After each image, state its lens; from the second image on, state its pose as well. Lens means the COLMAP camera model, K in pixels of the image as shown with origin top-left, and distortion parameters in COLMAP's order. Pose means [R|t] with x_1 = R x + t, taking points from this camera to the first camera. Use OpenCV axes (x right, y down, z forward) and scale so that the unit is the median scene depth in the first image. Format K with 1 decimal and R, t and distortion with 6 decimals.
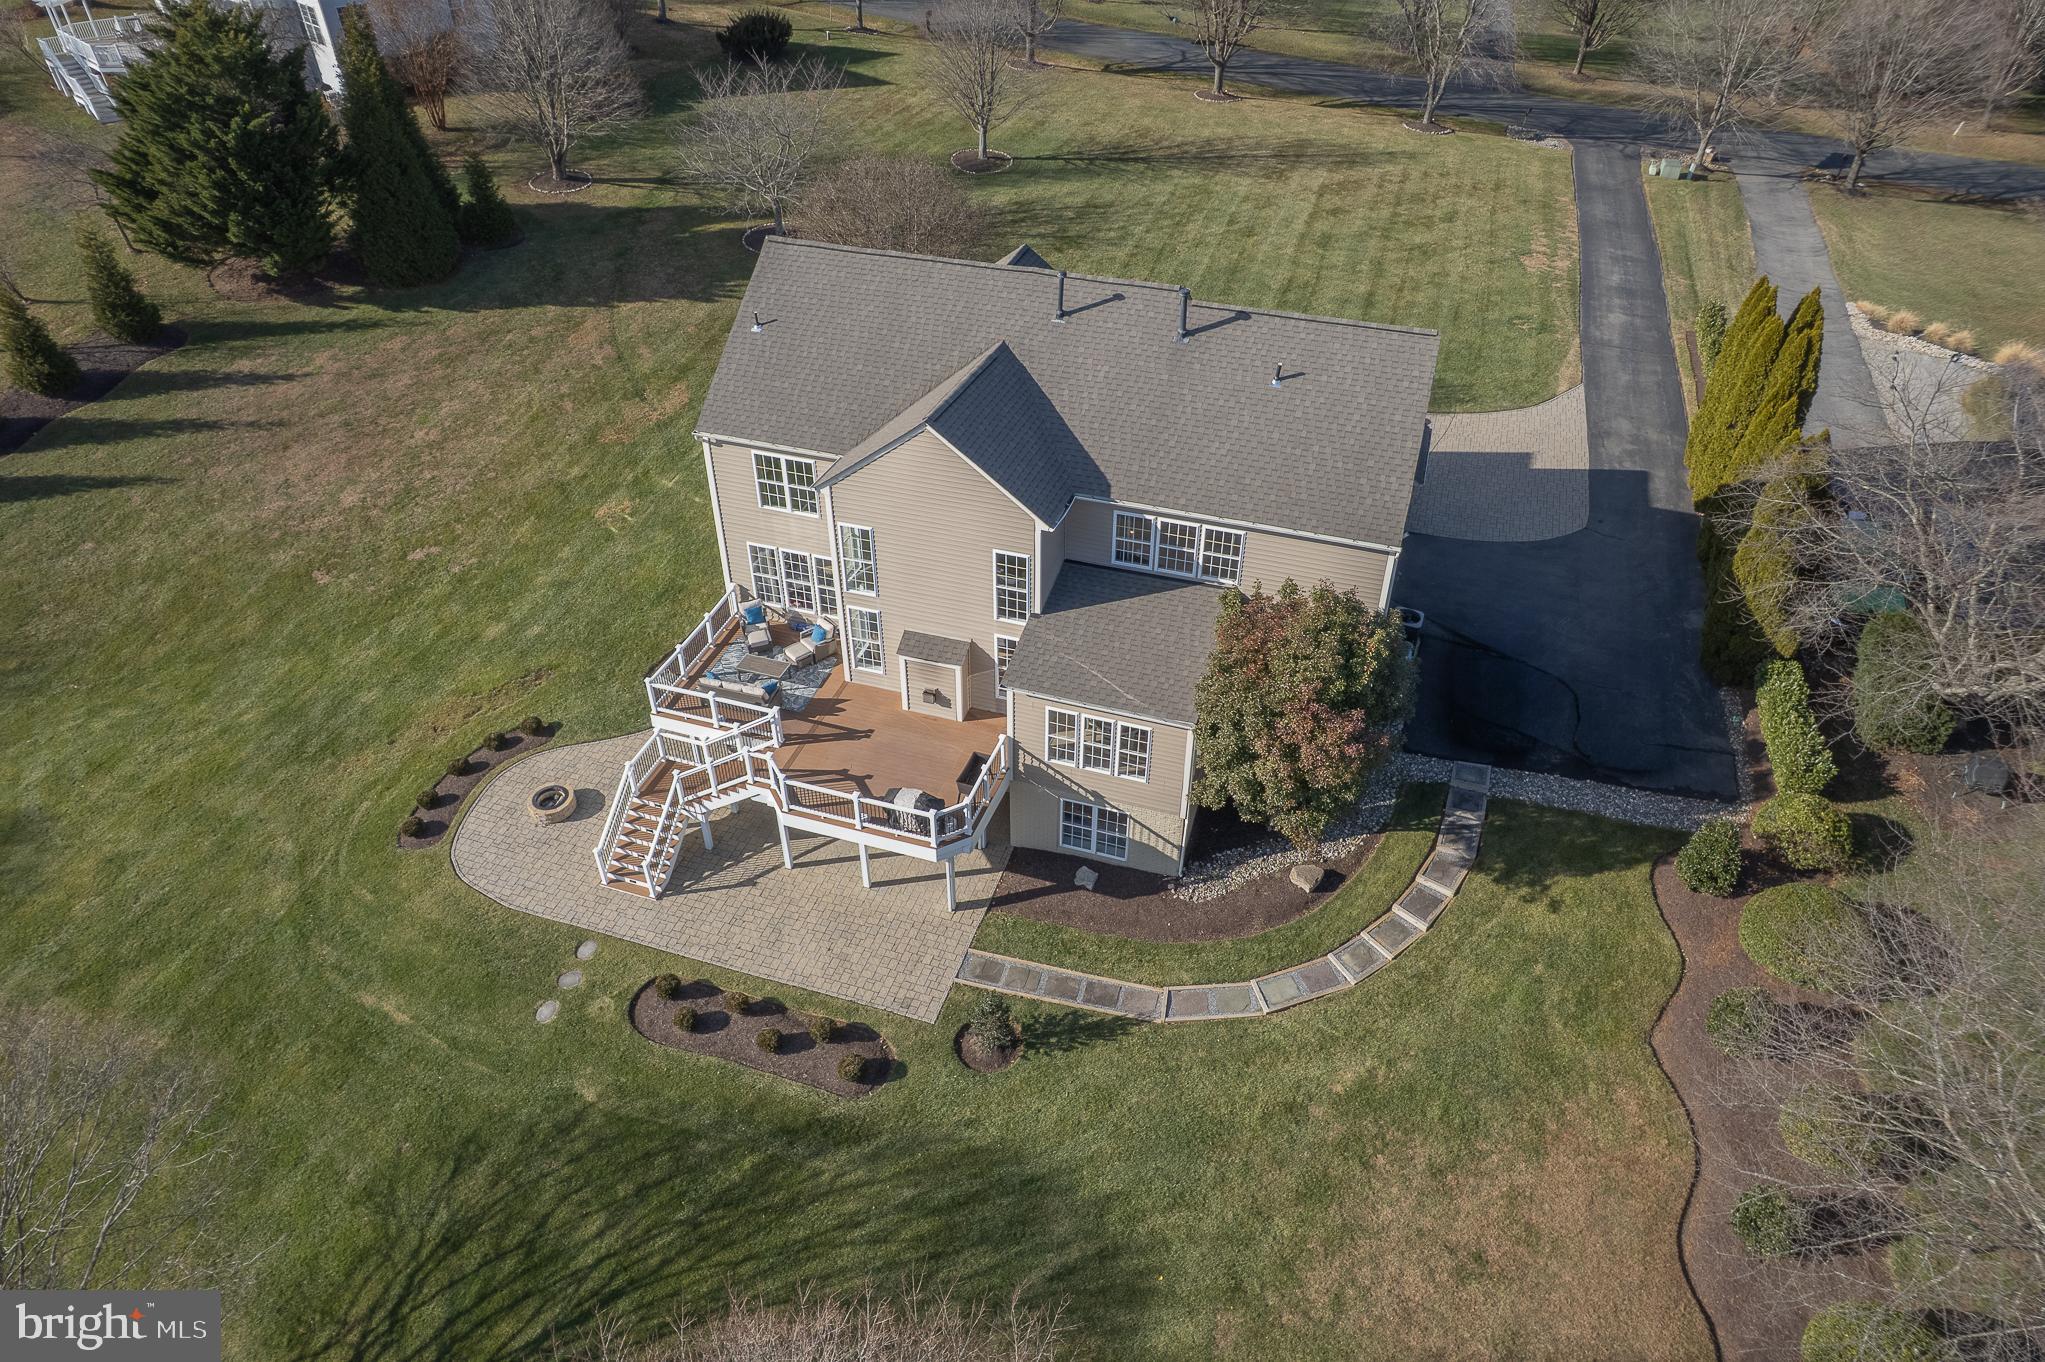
lens RADIAL K [[1329.6, 0, 1035.8], [0, 1329.6, 690.8], [0, 0, 1]] dist [-0.064467, 0.067282]
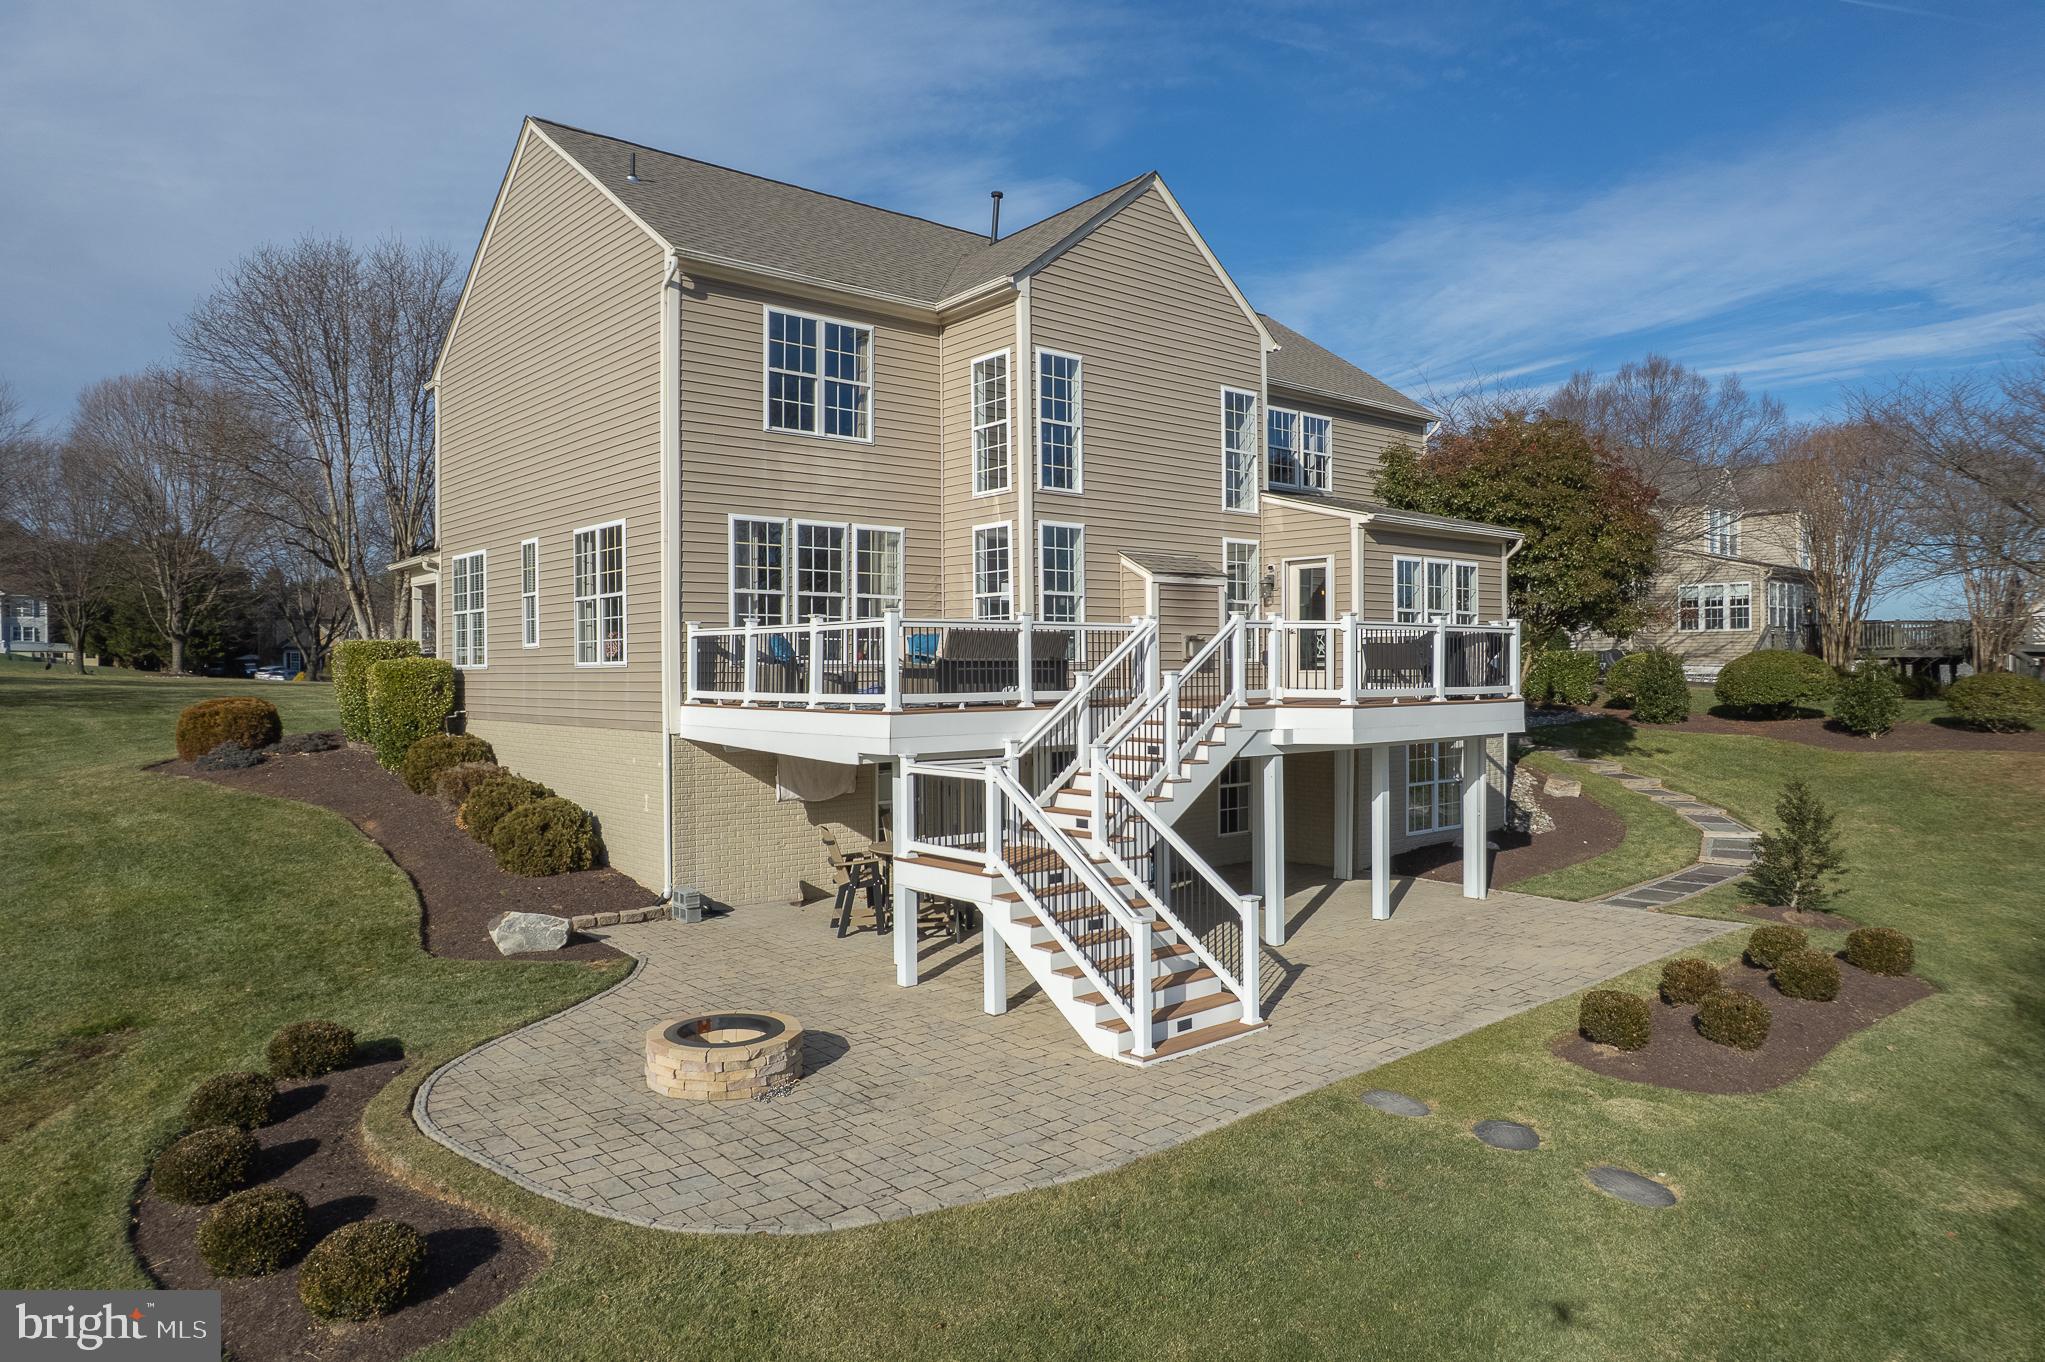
lens RADIAL K [[1329.6, 0, 1035.8], [0, 1329.6, 690.8], [0, 0, 1]] dist [-0.064467, 0.067282]
pose [[0.505441, -0.013224, 0.862760, -0.631660], [0.543329, 0.781639, -0.306324, 0.161583], [-0.670316, 0.623591, 0.402257, 0.833617]]
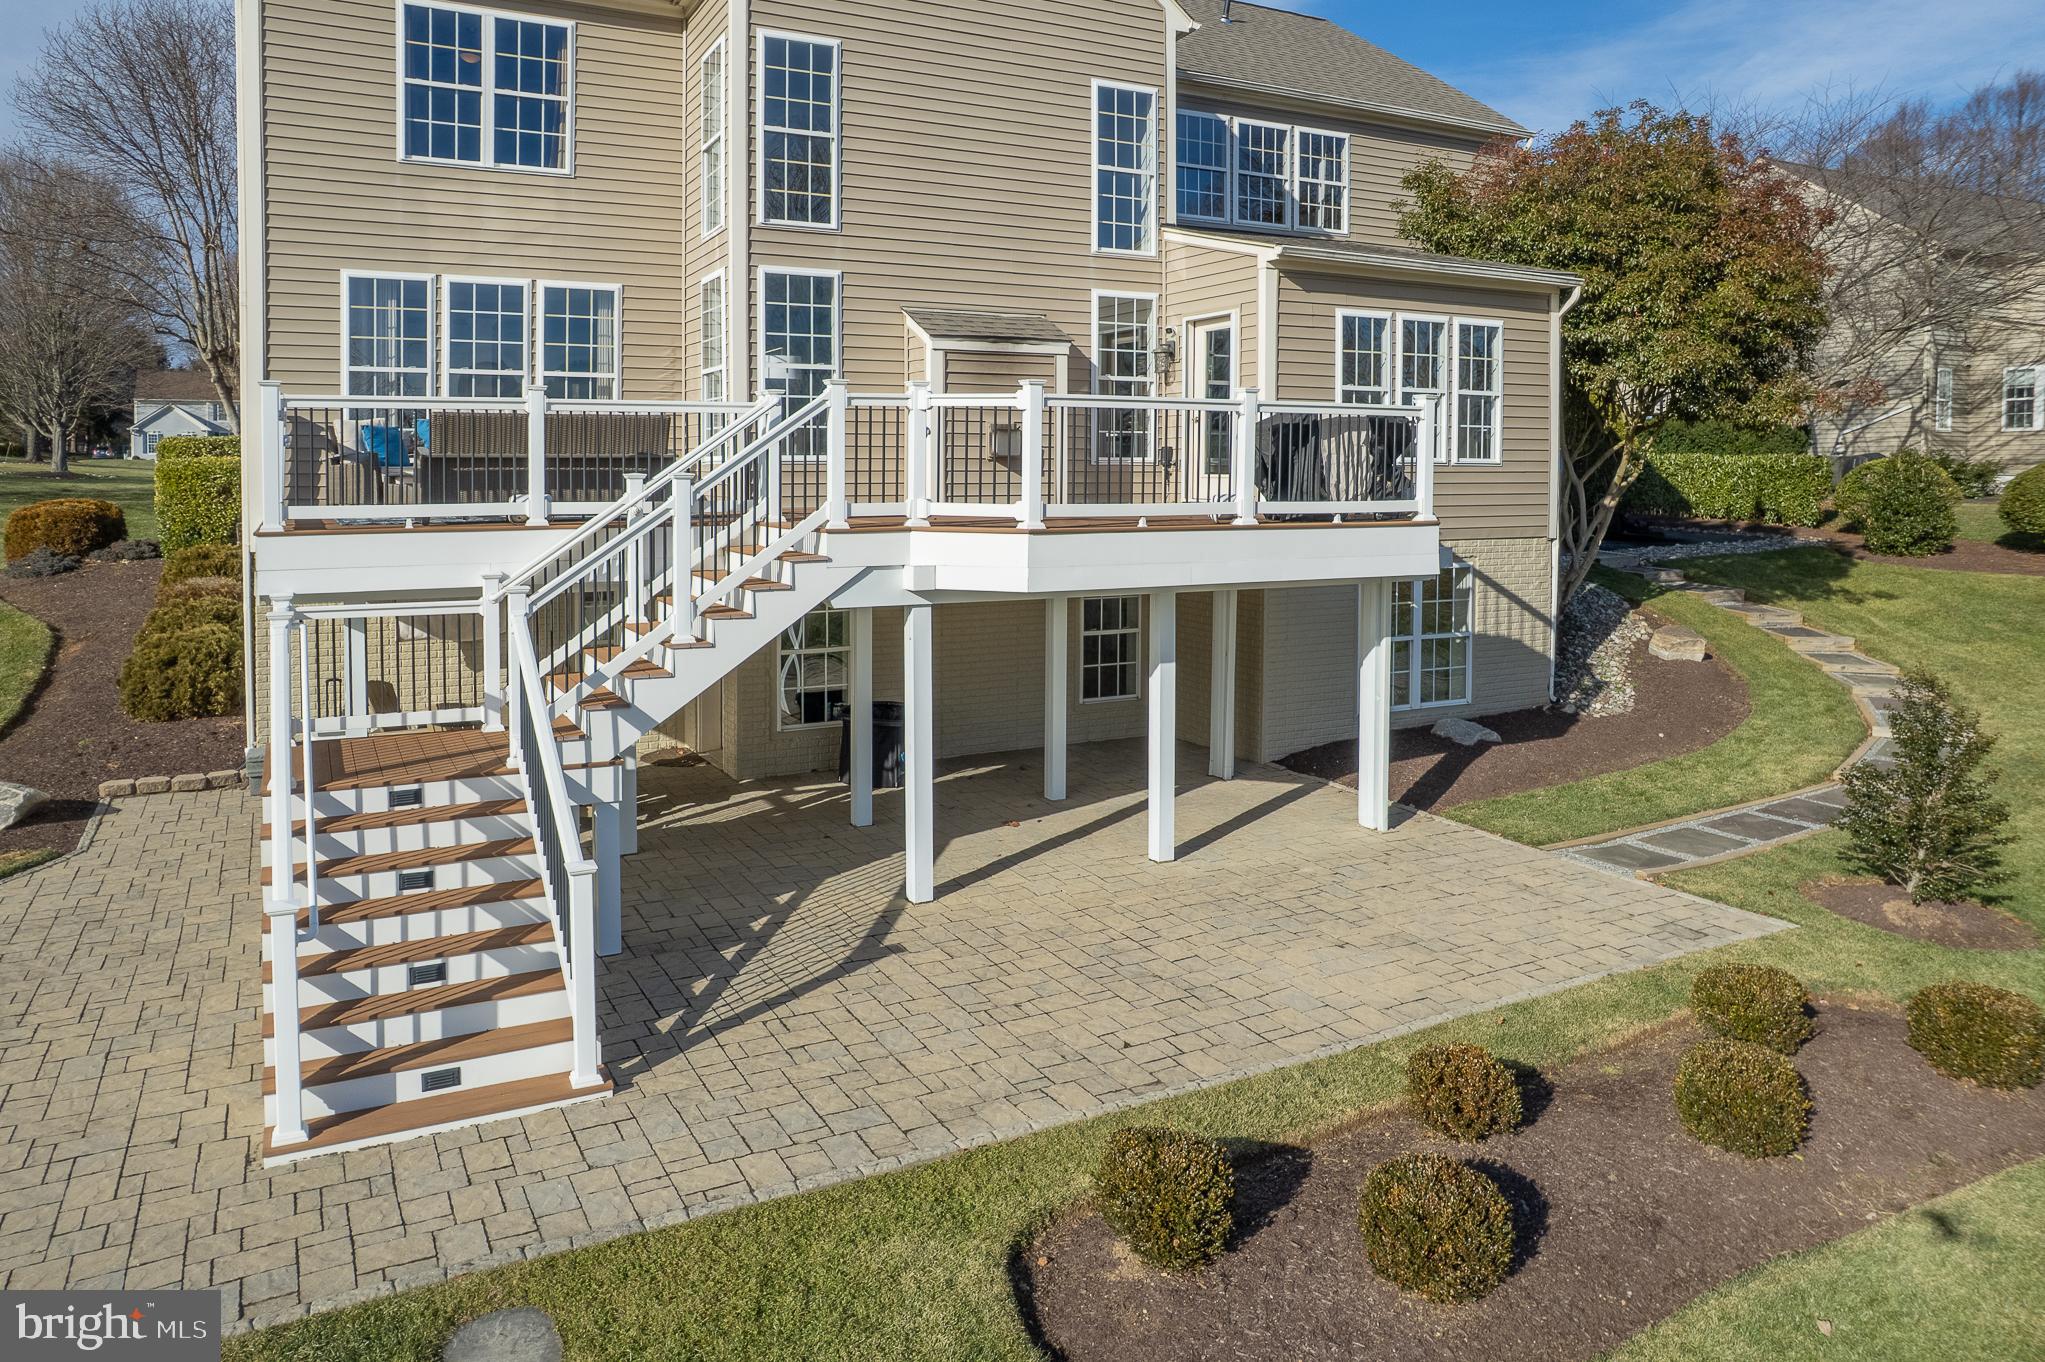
lens RADIAL K [[1361.9, 0, 969.4], [0, 1361.9, 513.3], [0, 0, 1]] dist [-0.090345, 0.088903]
pose [[0.708519, -0.014998, 0.705533, -0.392893], [0.439904, 0.791140, -0.424949, 0.199526], [-0.551802, 0.611451, 0.567135, 0.788181]]
